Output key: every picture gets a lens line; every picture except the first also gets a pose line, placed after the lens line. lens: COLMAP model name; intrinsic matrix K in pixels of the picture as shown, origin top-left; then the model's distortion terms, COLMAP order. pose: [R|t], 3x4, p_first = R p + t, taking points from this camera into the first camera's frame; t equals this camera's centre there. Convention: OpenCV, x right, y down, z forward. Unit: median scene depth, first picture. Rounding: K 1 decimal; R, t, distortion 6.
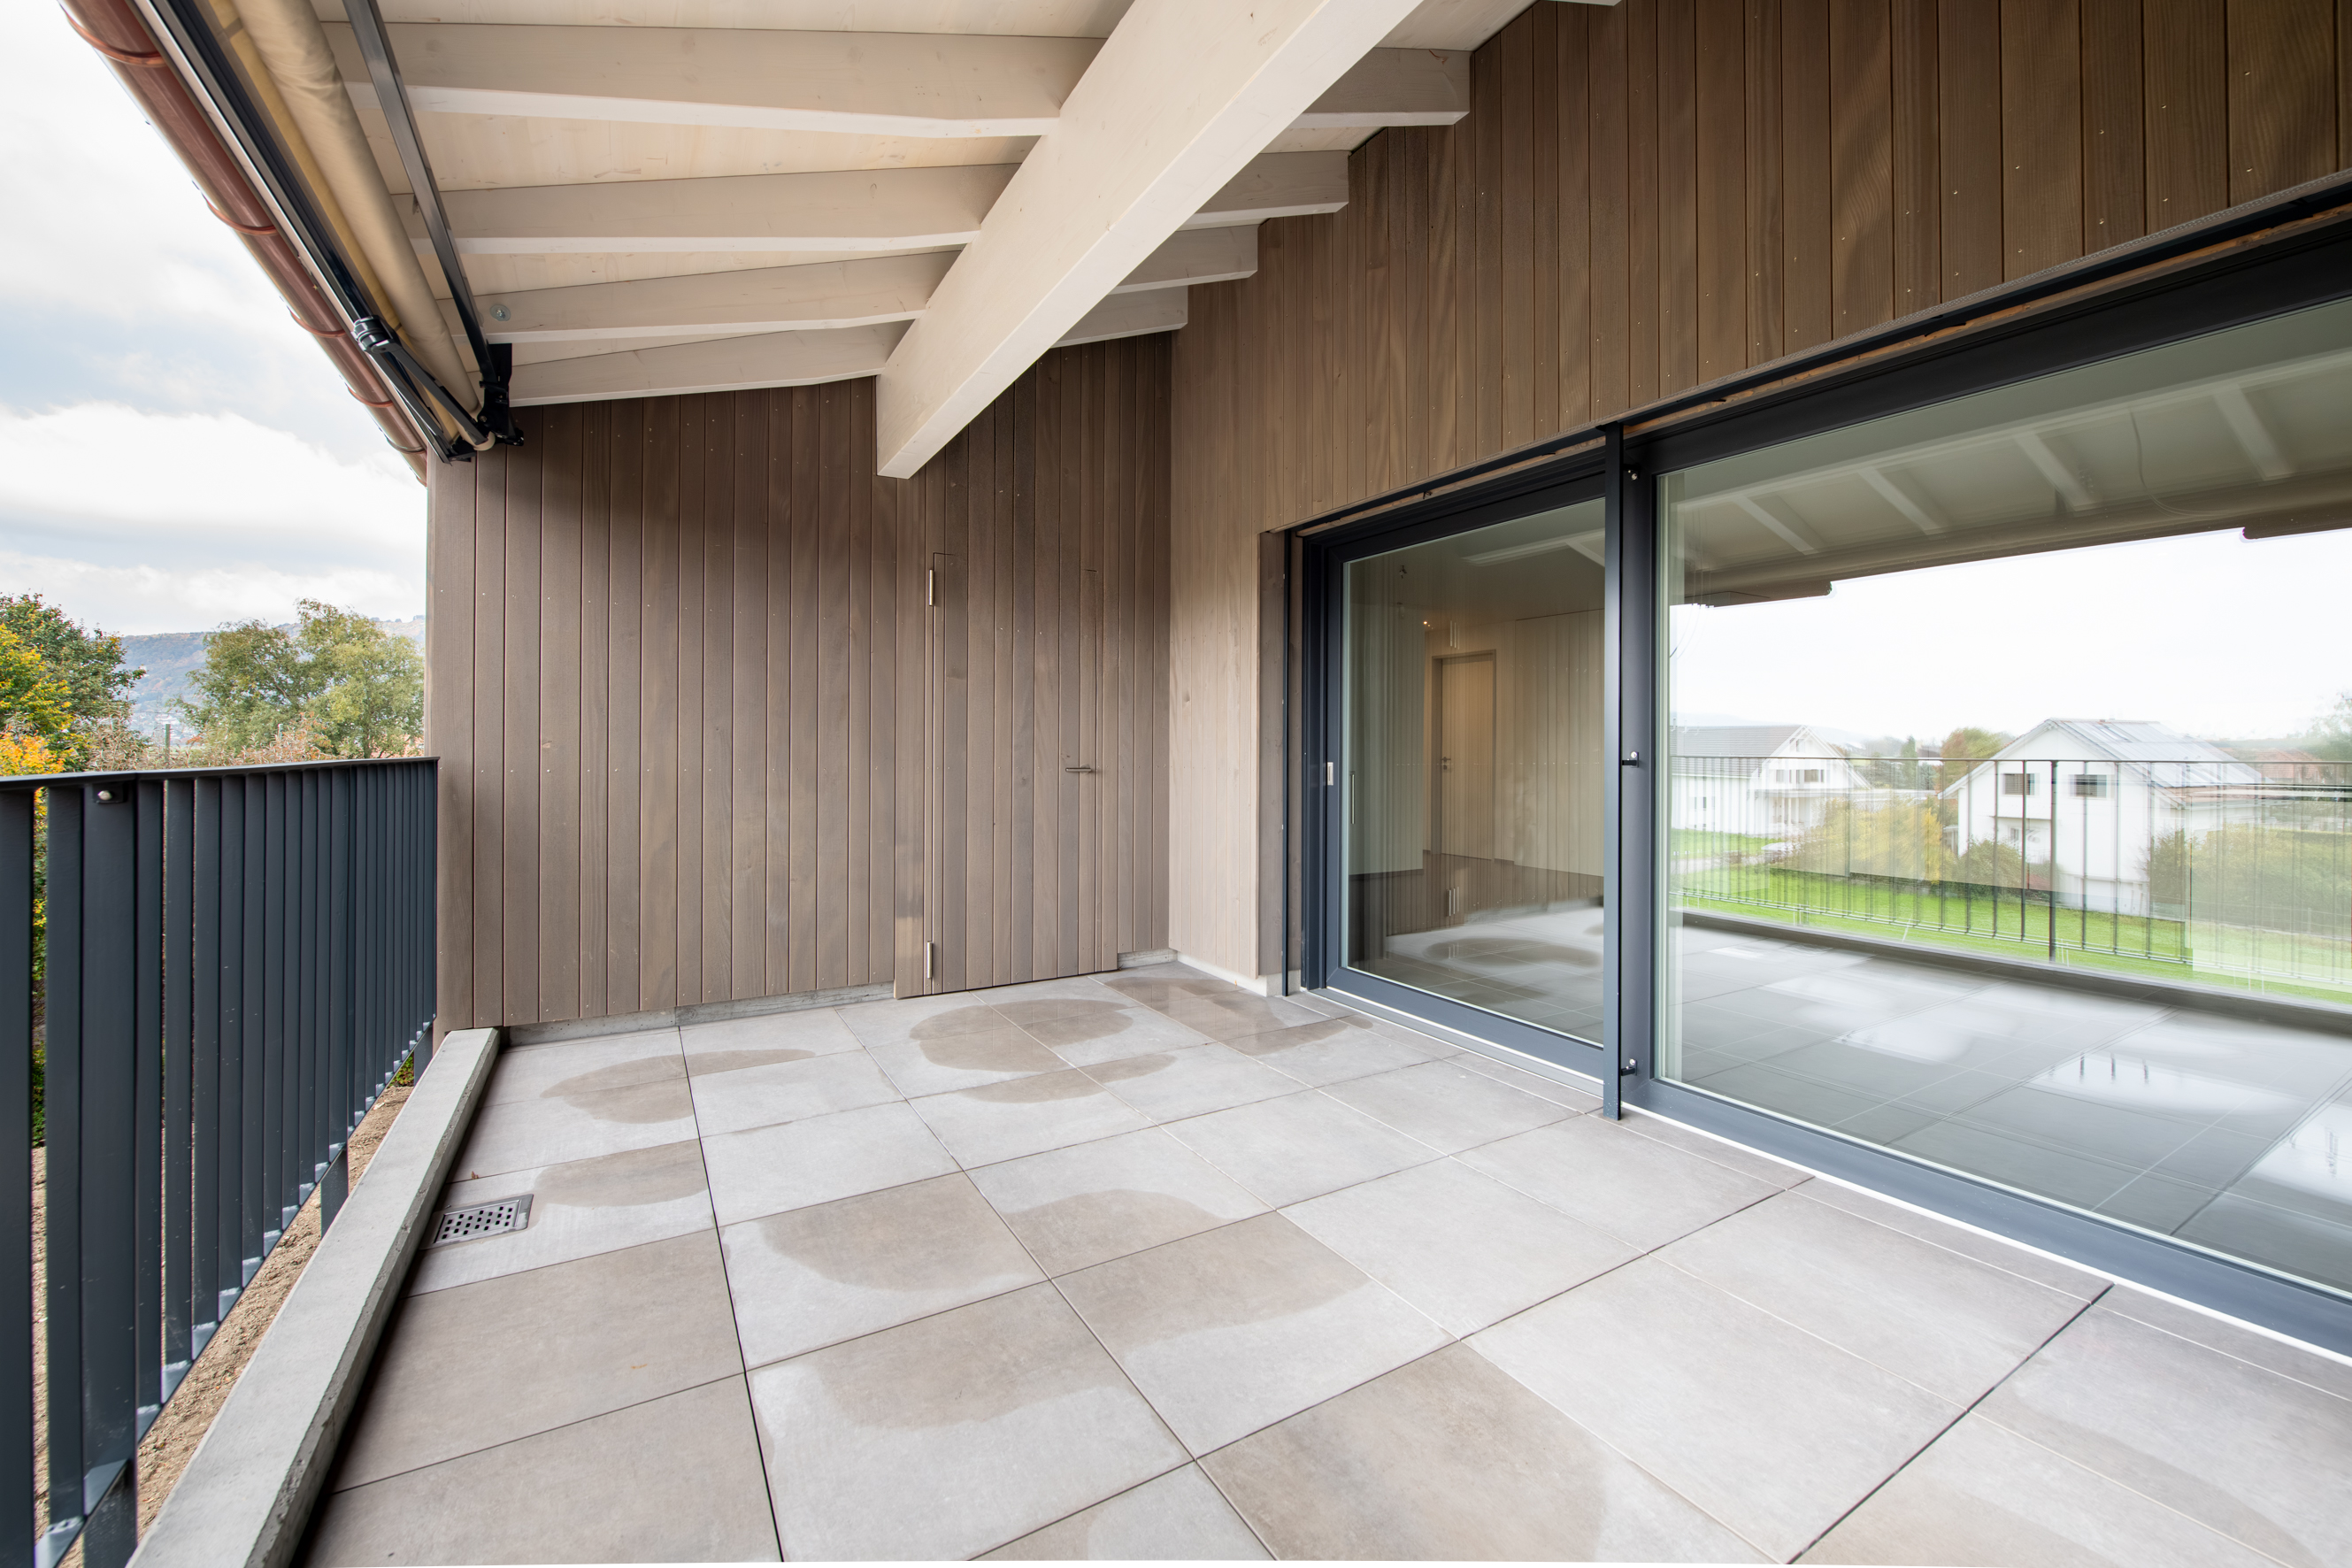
lens RADIAL K [[967.3, 0, 1200.6], [0, 967.3, 716.9], [0, 0, 1]] dist [-0.010377, 0.000287]
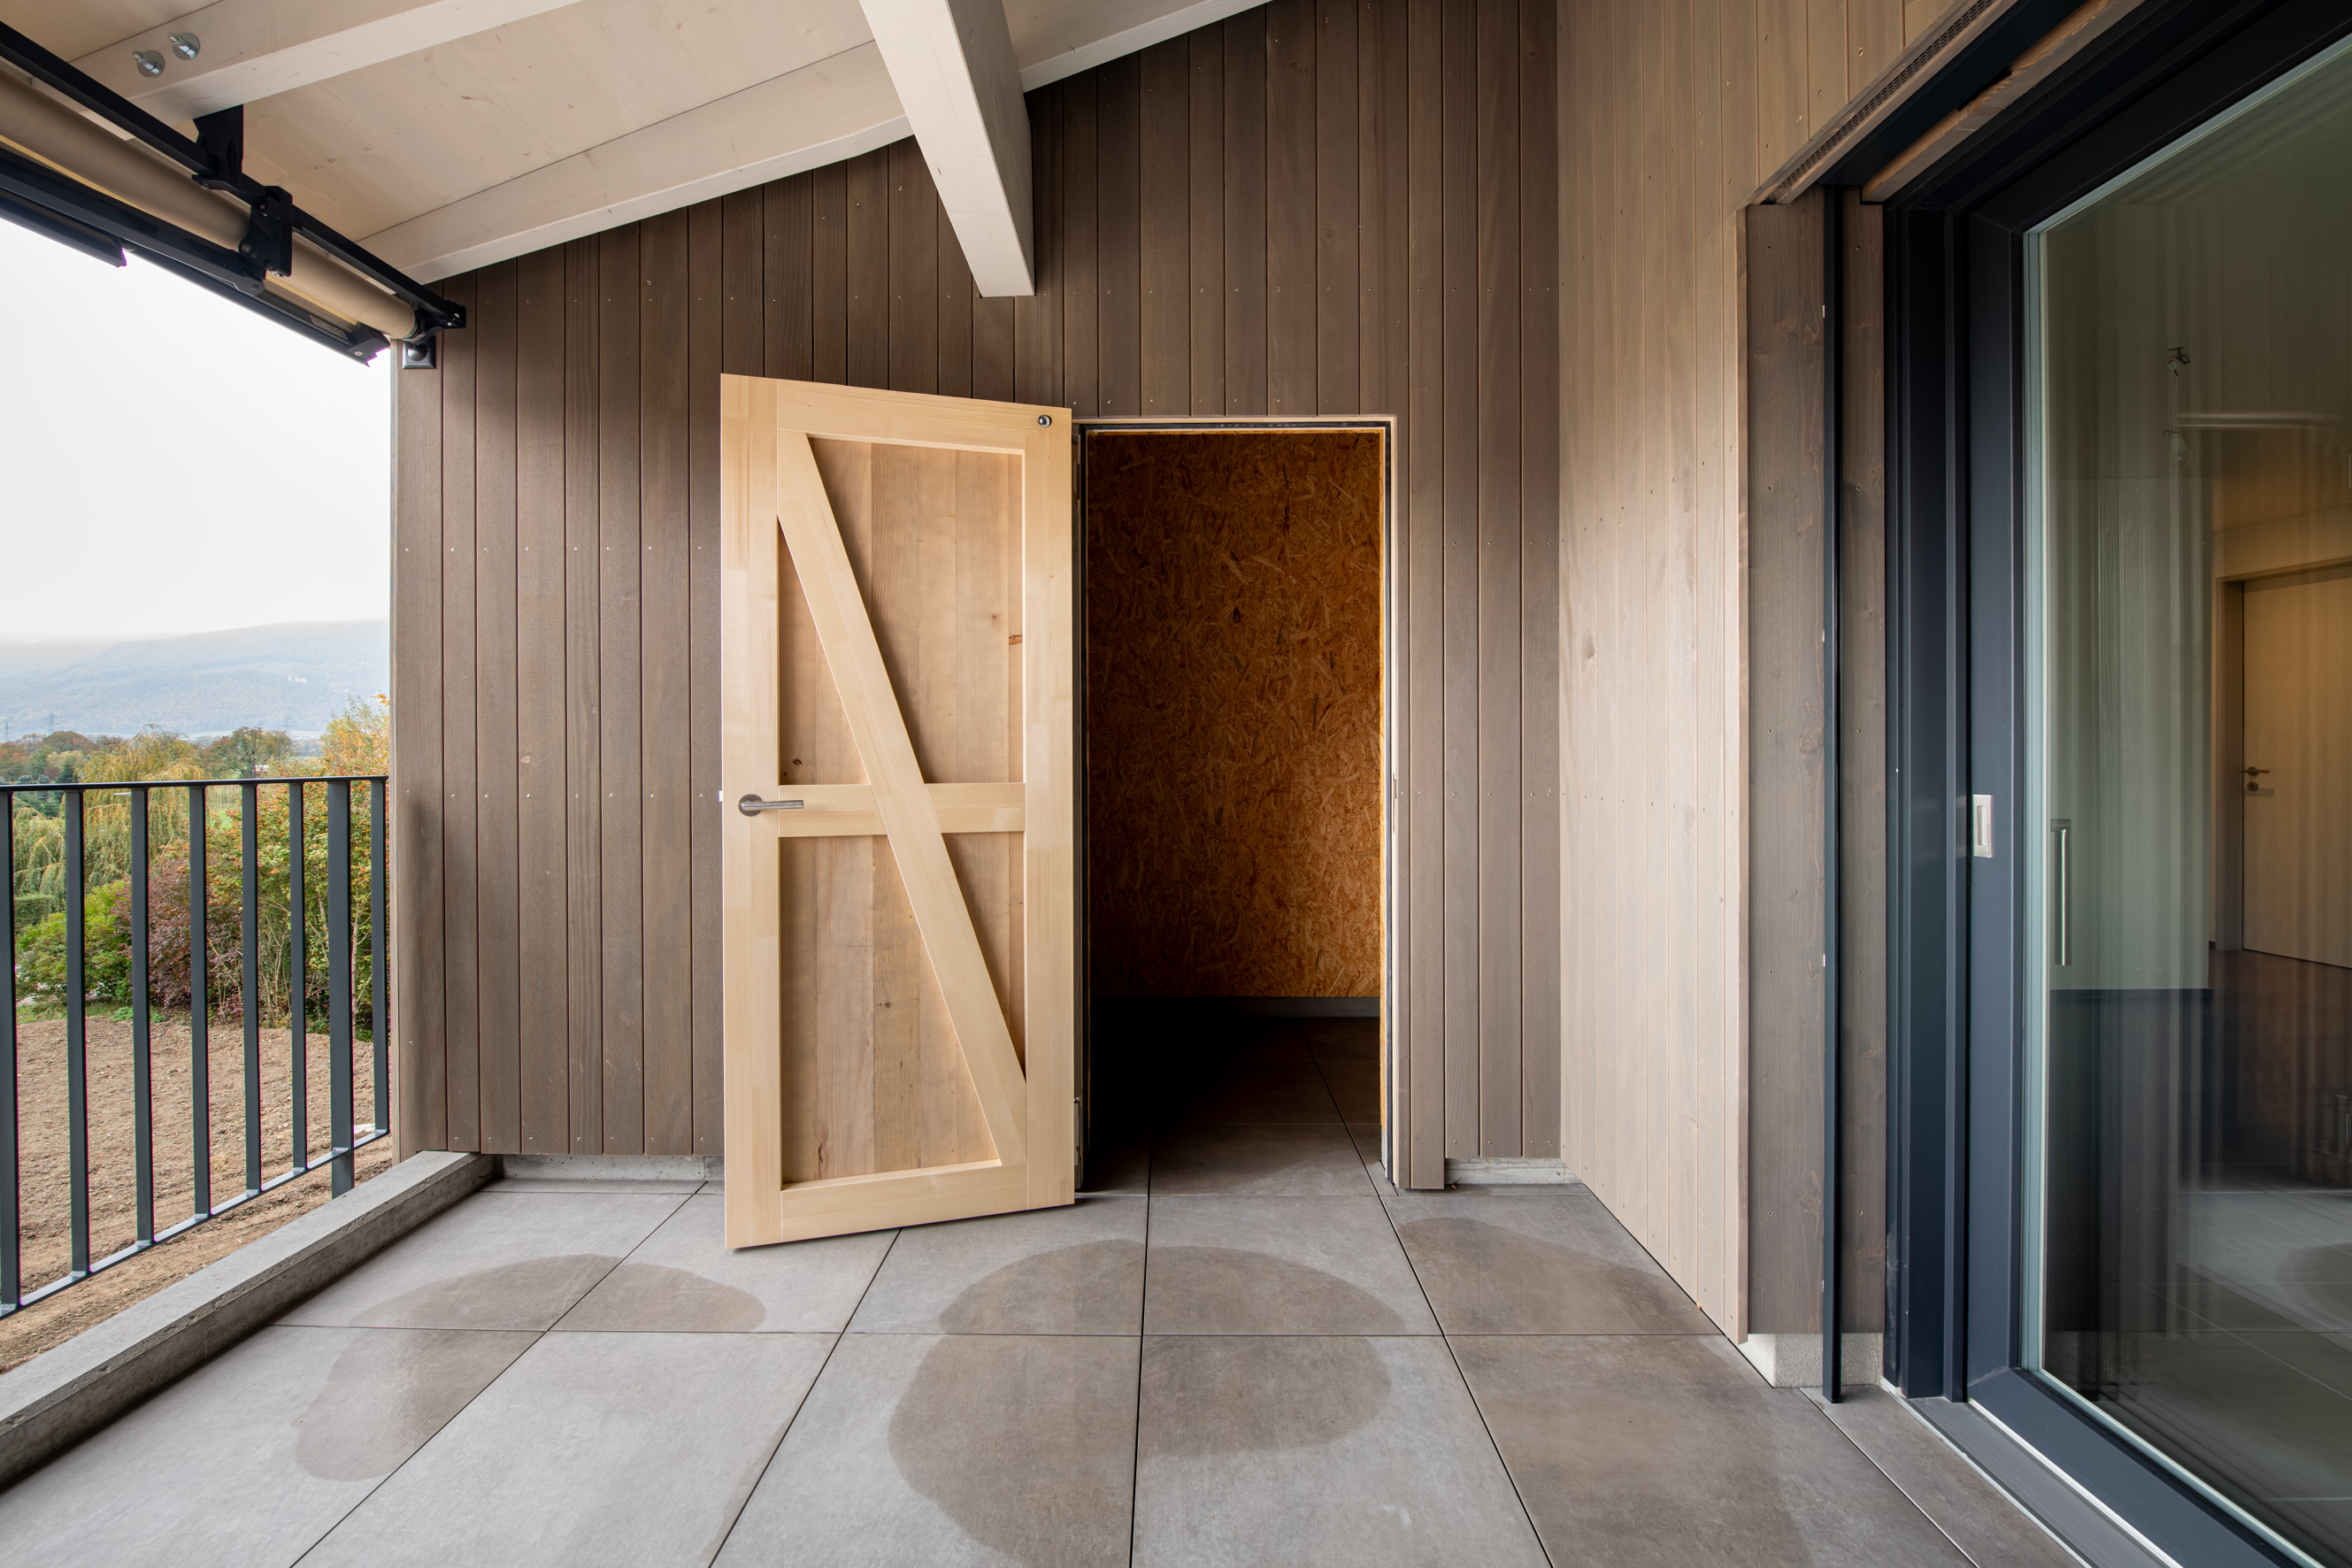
lens RADIAL K [[967.3, 0, 1160.8], [0, 967.3, 750.7], [0, 0, 1]] dist [-0.010377, 0.000287]
pose [[0.843523, -0.008230, -0.537030, 0.068272], [0.023343, 0.999500, 0.021348, 0.015583], [0.536586, -0.030543, 0.843293, 0.535379]]
